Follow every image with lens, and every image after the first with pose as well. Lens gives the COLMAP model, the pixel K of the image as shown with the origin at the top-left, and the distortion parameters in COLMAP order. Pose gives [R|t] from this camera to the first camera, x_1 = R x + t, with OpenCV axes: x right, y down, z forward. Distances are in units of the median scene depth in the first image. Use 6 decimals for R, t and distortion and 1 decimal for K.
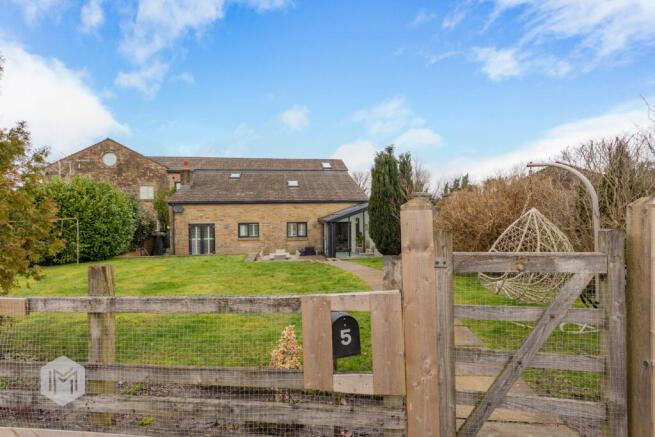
lens RADIAL K [[310.8, 0, 327.5], [0, 310.8, 218.5], [0, 0, 1]] dist [0.003254, 0.000860]
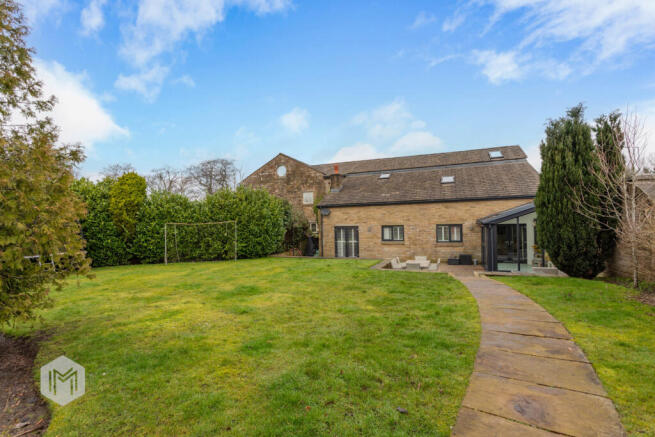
lens RADIAL K [[310.8, 0, 327.5], [0, 310.8, 218.5], [0, 0, 1]] dist [0.003254, 0.000860]
pose [[0.852349, -0.012334, -0.522827, 0.065046], [0.006928, 0.999900, -0.012294, 0.003801], [0.522927, 0.006857, 0.852350, 0.117020]]
